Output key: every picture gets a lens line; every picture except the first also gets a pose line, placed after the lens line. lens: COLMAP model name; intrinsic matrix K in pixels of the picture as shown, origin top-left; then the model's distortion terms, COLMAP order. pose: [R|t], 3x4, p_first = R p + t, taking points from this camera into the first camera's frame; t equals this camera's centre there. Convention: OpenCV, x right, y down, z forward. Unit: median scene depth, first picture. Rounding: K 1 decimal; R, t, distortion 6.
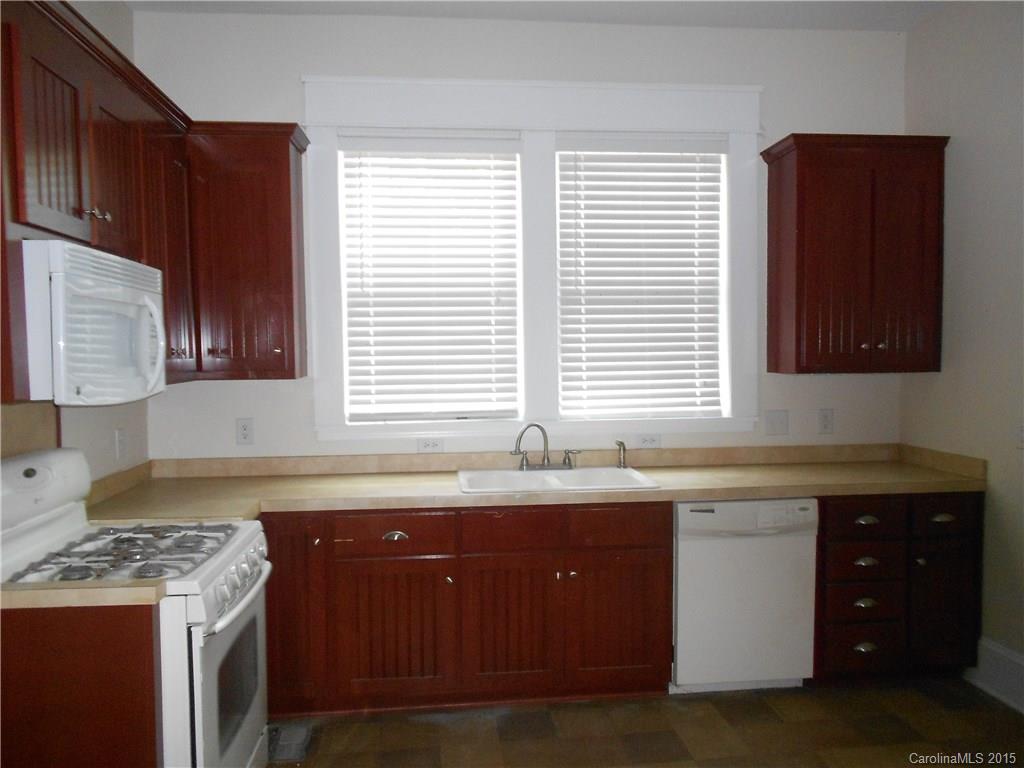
lens RADIAL K [[802.5, 0, 517.9], [0, 802.5, 390.3], [0, 0, 1]] dist [0.020409, -0.017348]
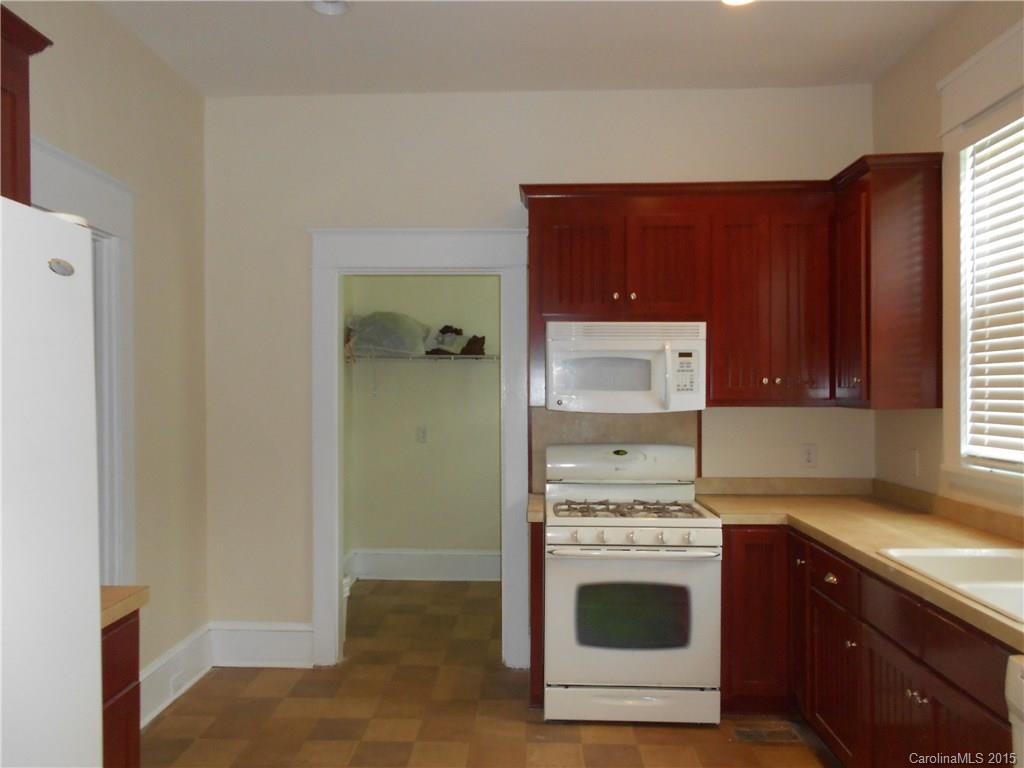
lens RADIAL K [[802.5, 0, 517.9], [0, 802.5, 390.3], [0, 0, 1]] dist [0.020409, -0.017348]
pose [[-0.139450, 0.011371, -0.990164, 0.684602], [-0.046951, 0.998734, 0.018082, -0.031149], [0.989115, 0.049010, -0.138740, 0.628241]]
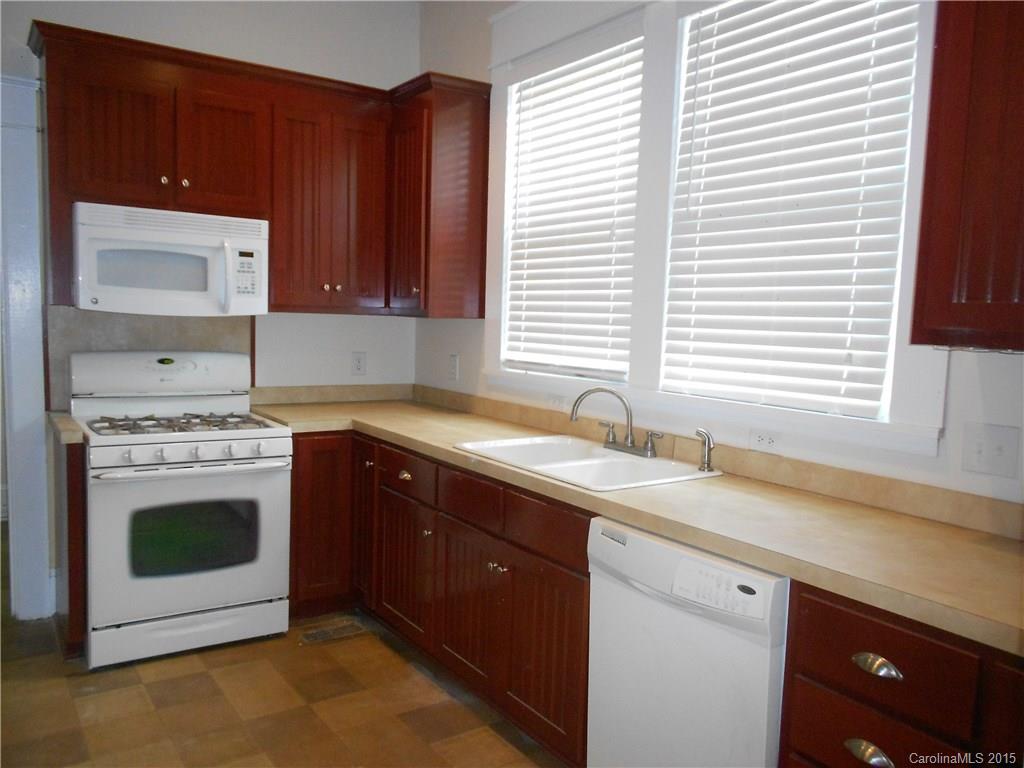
lens RADIAL K [[802.5, 0, 517.9], [0, 802.5, 390.3], [0, 0, 1]] dist [0.020409, -0.017348]
pose [[0.473852, 0.107966, -0.873961, 0.640402], [-0.083428, 0.993496, 0.077500, -0.010304], [0.876644, 0.036189, 0.479777, 0.531916]]
